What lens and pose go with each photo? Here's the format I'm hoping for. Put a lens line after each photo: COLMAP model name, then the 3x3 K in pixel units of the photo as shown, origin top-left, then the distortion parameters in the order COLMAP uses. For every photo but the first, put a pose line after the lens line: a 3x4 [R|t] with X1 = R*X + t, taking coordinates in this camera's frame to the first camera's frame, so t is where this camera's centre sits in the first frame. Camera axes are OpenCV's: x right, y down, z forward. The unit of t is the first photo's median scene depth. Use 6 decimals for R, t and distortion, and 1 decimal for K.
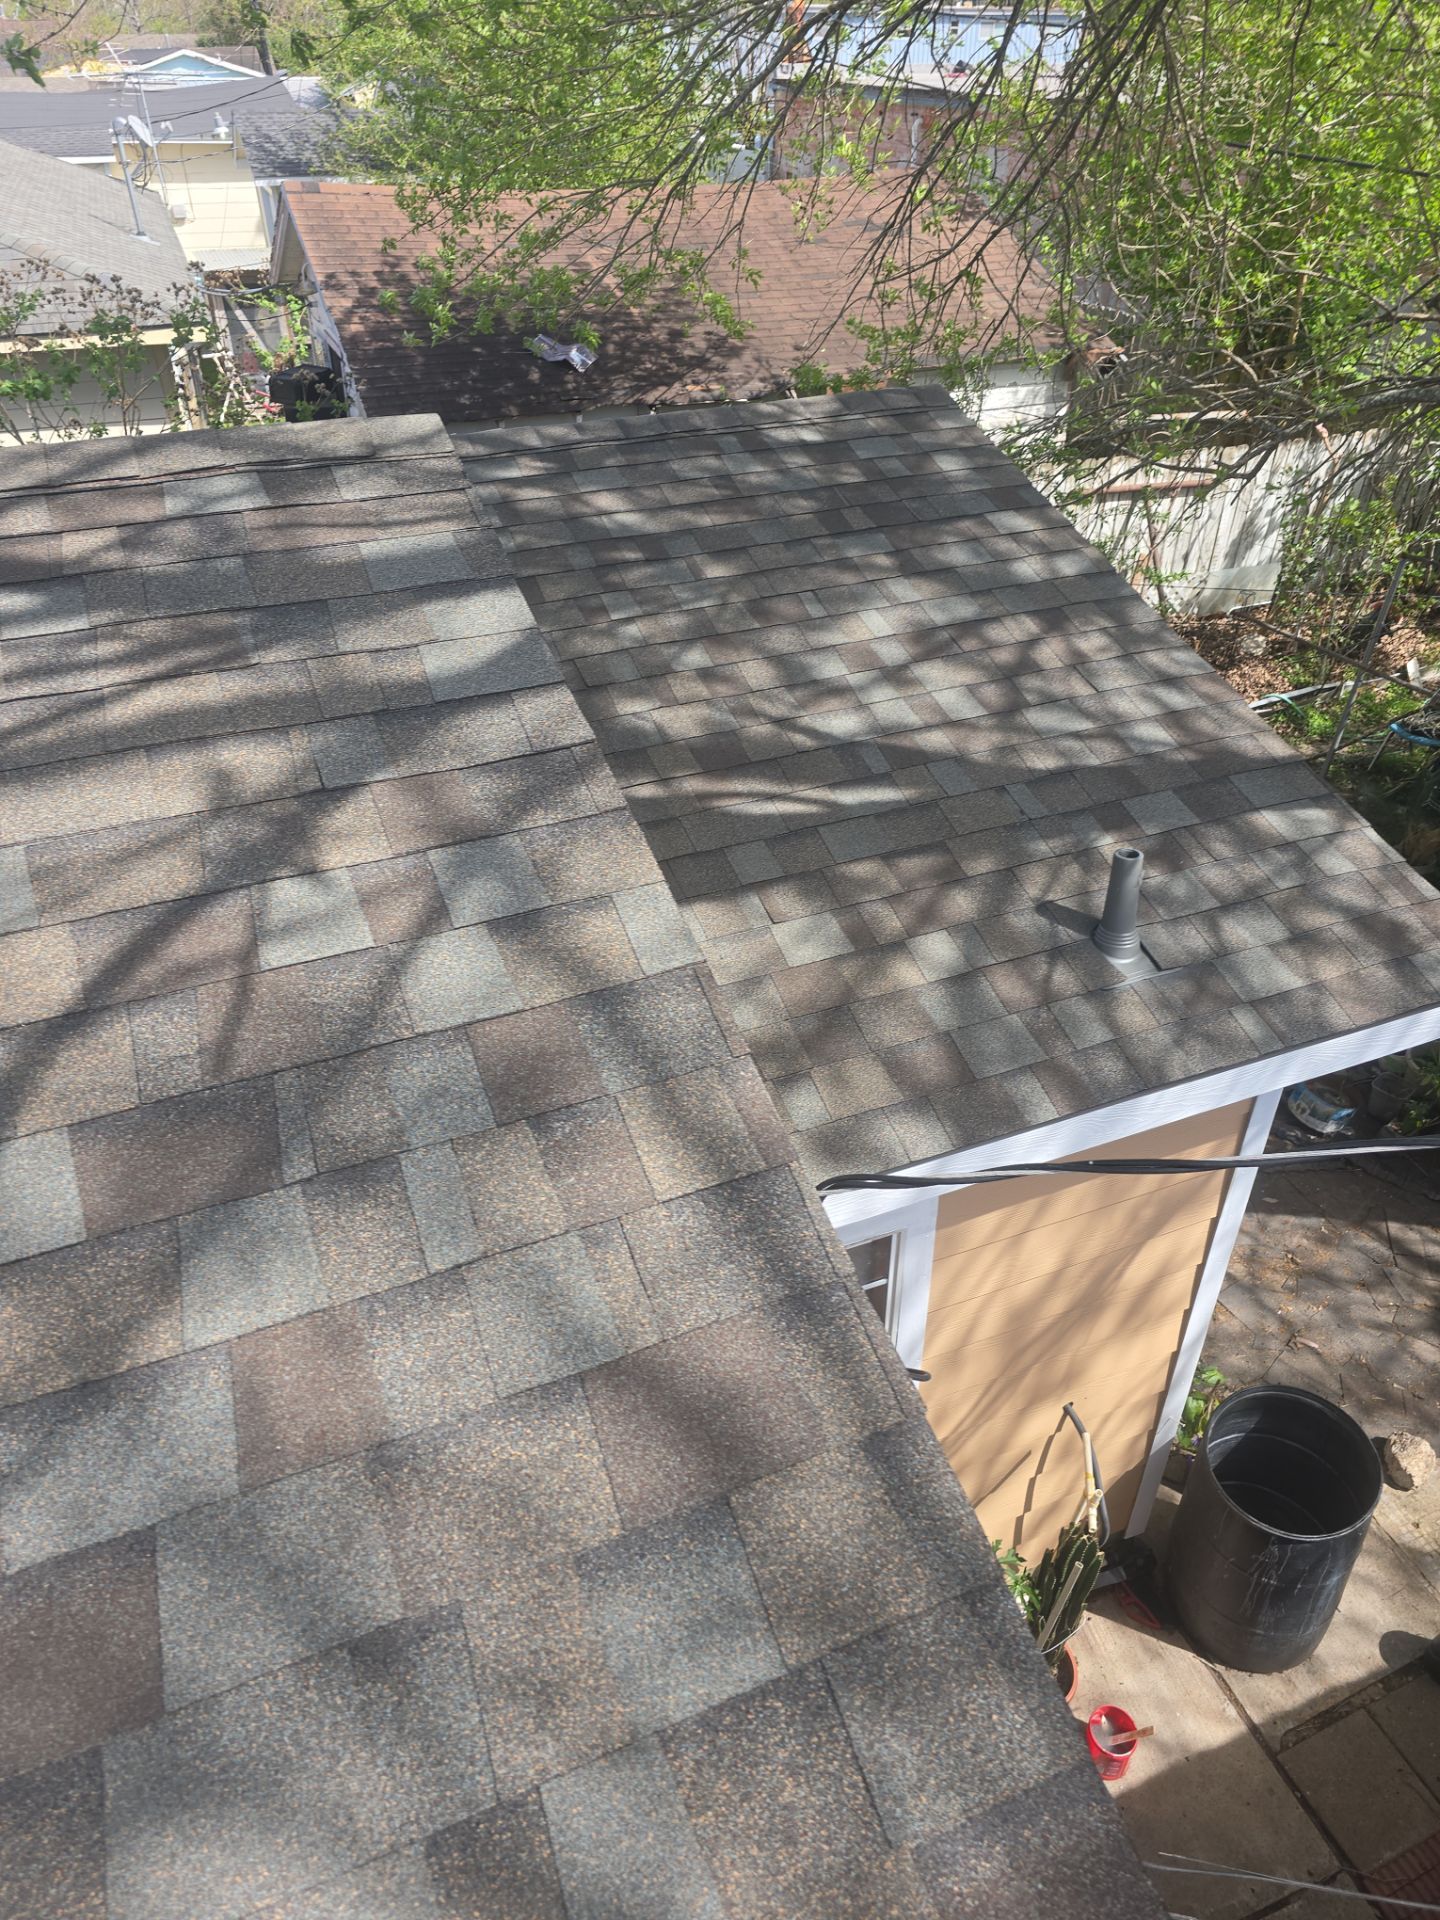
lens RADIAL K [[1272.5, 0, 762.3], [0, 1272.5, 967.6], [0, 0, 1]] dist [0.069381, -0.058133]
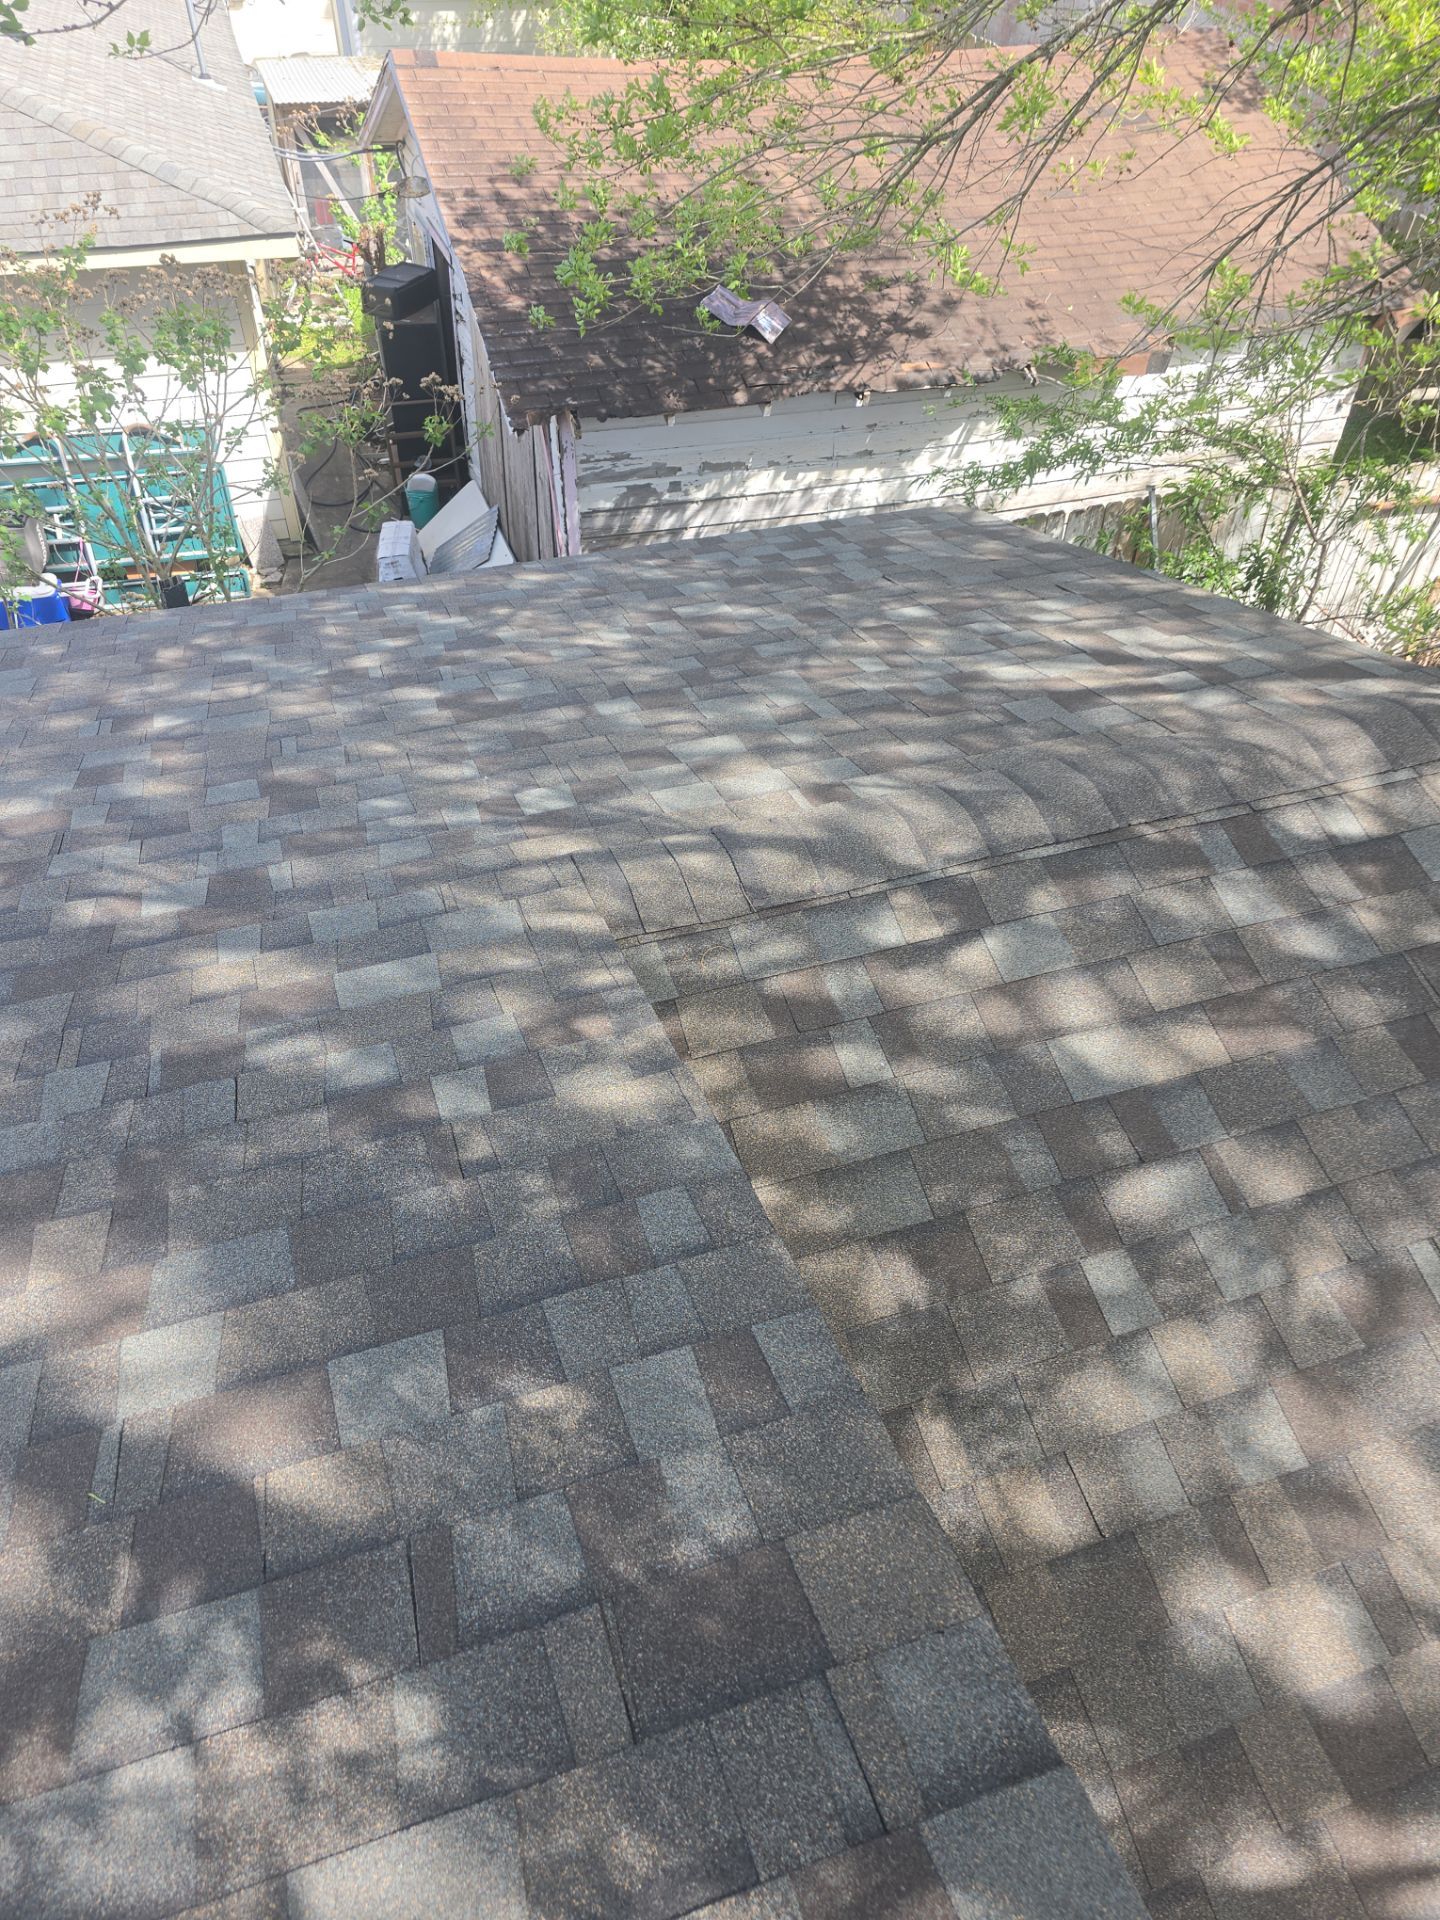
lens RADIAL K [[1296.7, 0, 753.5], [0, 1296.7, 933.6], [0, 0, 1]] dist [0.081675, -0.058519]
pose [[0.997732, 0.059920, -0.030679, -0.234611], [-0.056327, 0.992666, 0.106961, -0.434335], [0.036863, -0.104991, 0.993790, 0.371722]]
